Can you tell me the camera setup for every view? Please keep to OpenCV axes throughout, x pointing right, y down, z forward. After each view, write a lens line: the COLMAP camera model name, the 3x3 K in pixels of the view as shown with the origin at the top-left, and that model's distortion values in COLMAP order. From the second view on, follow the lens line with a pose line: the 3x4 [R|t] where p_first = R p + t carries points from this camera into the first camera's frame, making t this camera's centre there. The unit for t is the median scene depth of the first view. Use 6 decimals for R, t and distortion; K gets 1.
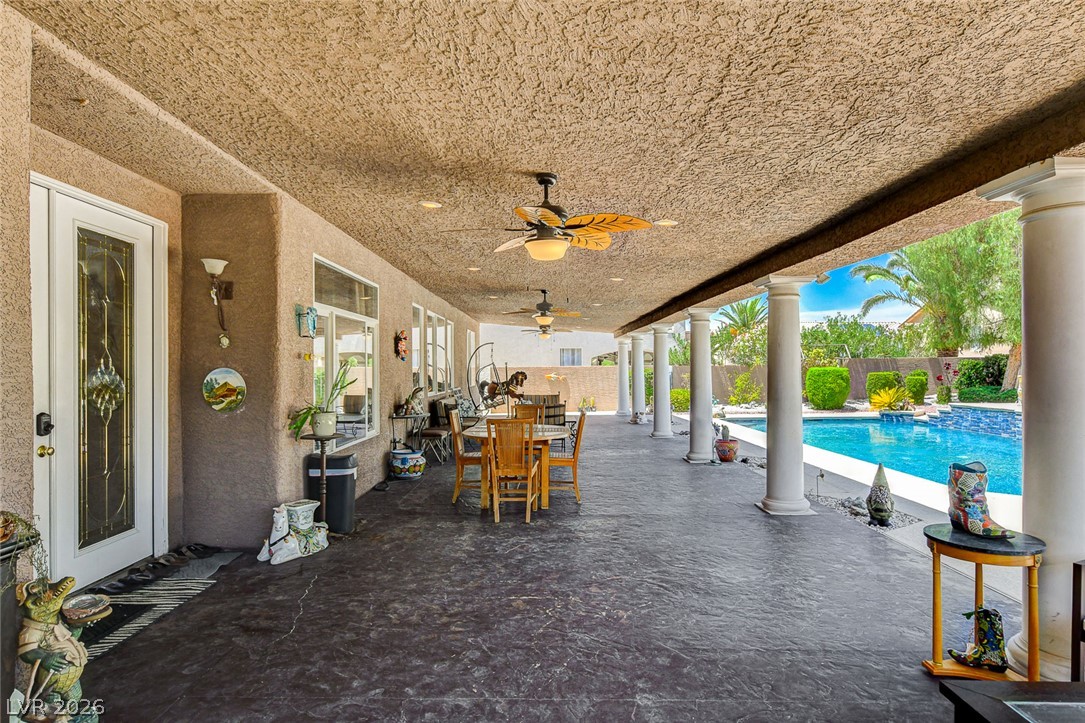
lens RADIAL K [[608.1, 0, 543.3], [0, 608.1, 366.9], [0, 0, 1]] dist [-0.011238, 0.000864]
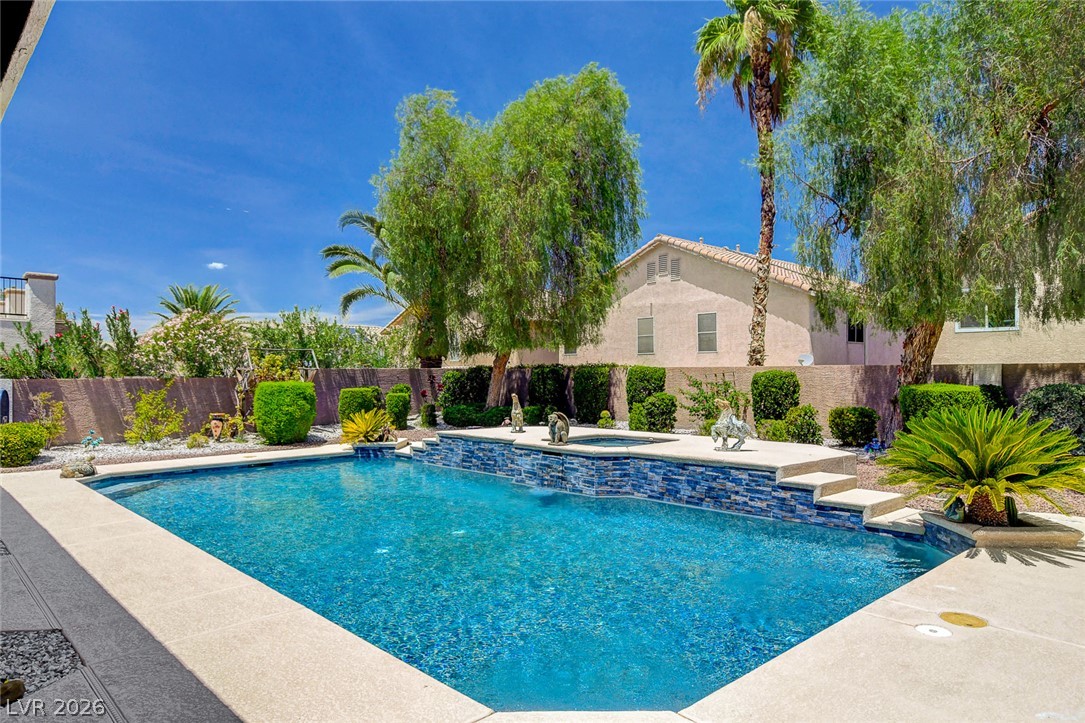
lens RADIAL K [[726.4, 0, 542.5], [0, 726.4, 361.5], [0, 0, 1]] dist [-0.032680, 0.000188]
pose [[0.733223, 0.015144, 0.679819, 0.454707], [-0.002481, 0.999805, -0.019597, -0.025610], [-0.679984, 0.012683, 0.733118, 0.737834]]
